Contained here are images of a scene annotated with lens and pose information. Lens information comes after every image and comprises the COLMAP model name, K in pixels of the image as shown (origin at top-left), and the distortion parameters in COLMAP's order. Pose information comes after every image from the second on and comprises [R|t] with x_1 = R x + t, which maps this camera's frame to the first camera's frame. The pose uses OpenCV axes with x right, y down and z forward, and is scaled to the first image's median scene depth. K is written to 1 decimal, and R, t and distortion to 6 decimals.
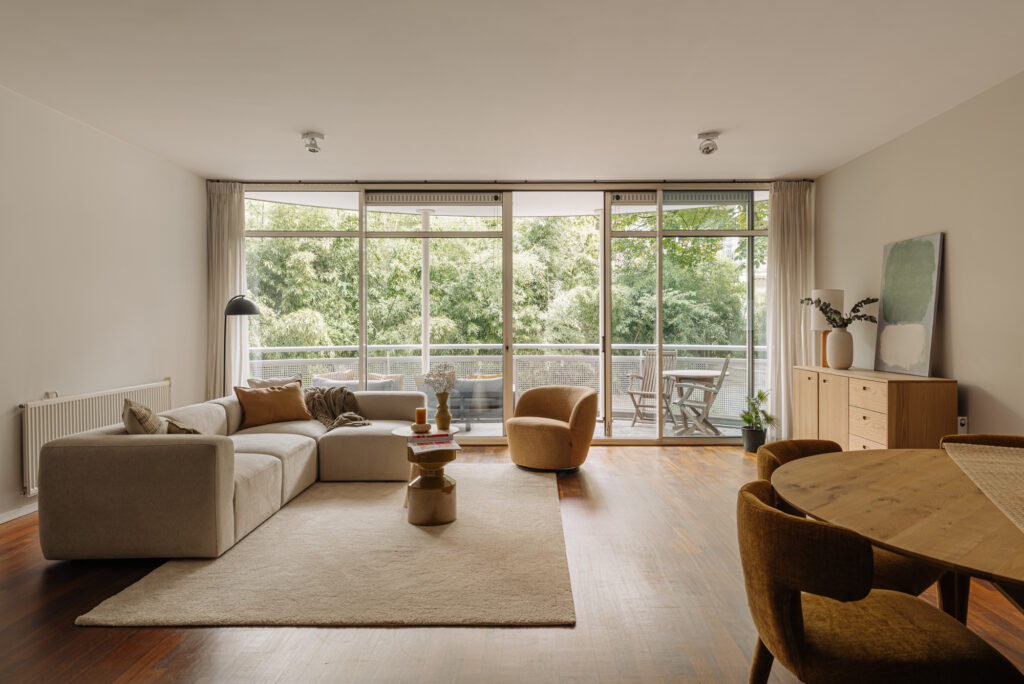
lens RADIAL K [[622.1, 0, 512.0], [0, 622.1, 342.0], [0, 0, 1]] dist [-0.002718, -0.001240]
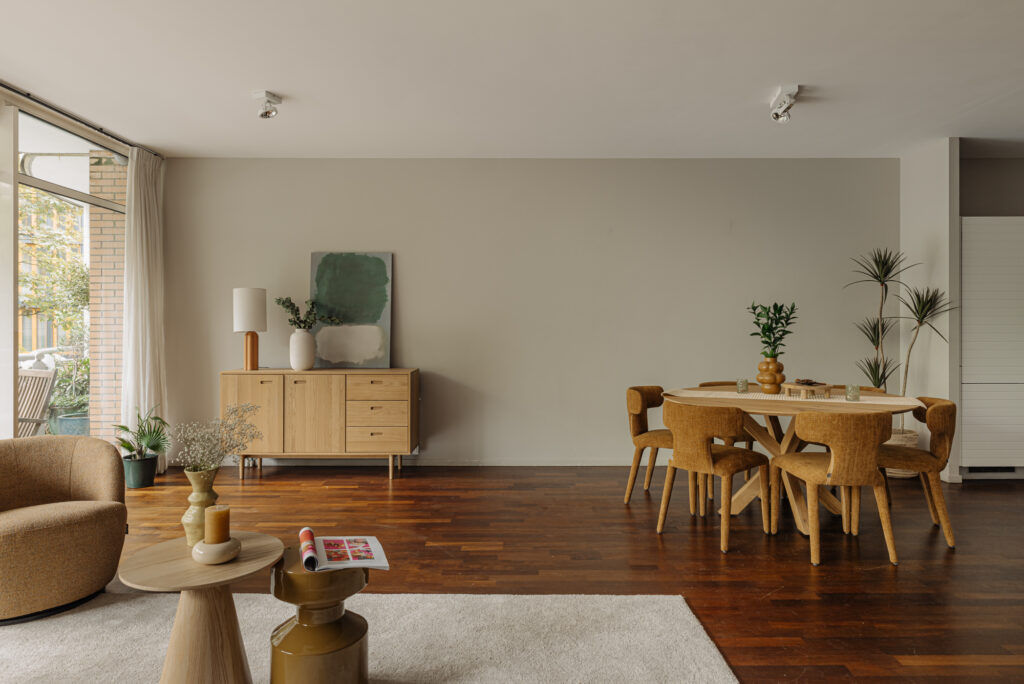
lens RADIAL K [[622.1, 0, 512.0], [0, 622.1, 342.0], [0, 0, 1]] dist [-0.002718, -0.001240]
pose [[-0.002744, -0.029741, 0.999554, -0.524440], [0.018945, 0.999377, 0.029787, -0.025818], [-0.999817, 0.019019, -0.002179, 0.693770]]
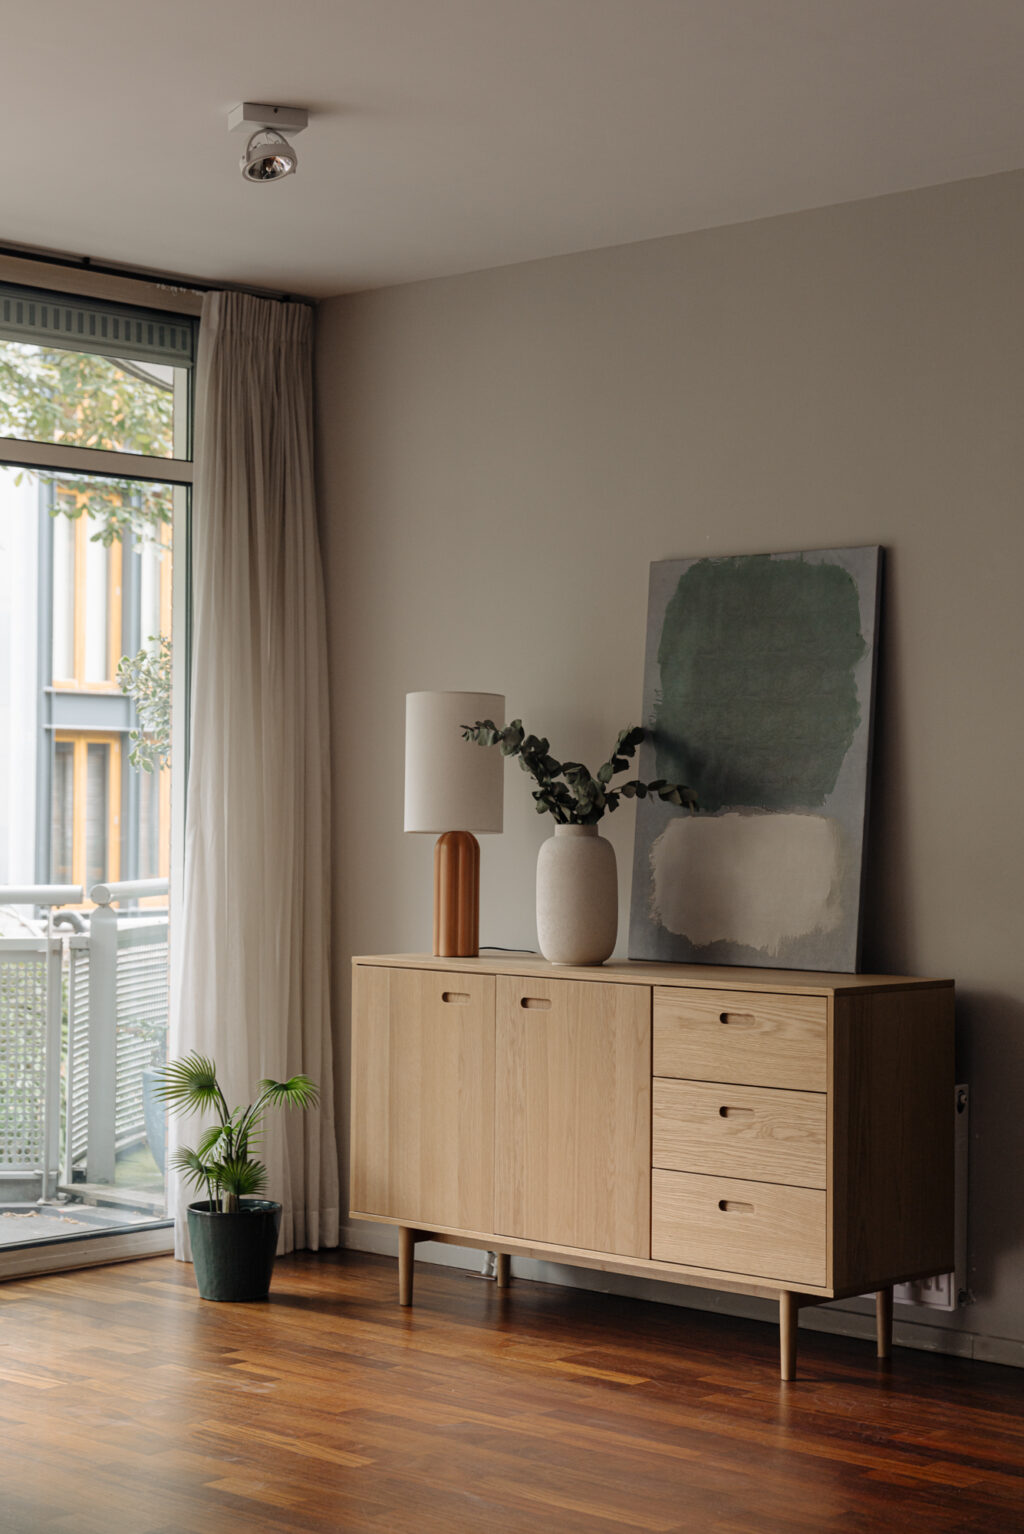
lens RADIAL K [[2597.3, 0, 512.0], [0, 2597.3, 767.0], [0, 0, 1]] dist [-0.018715, -0.091197]
pose [[0.692139, 0.013537, 0.721638, -0.426977], [0.009777, 0.999557, -0.028127, -0.015399], [-0.721698, 0.026523, 0.691699, 0.152121]]
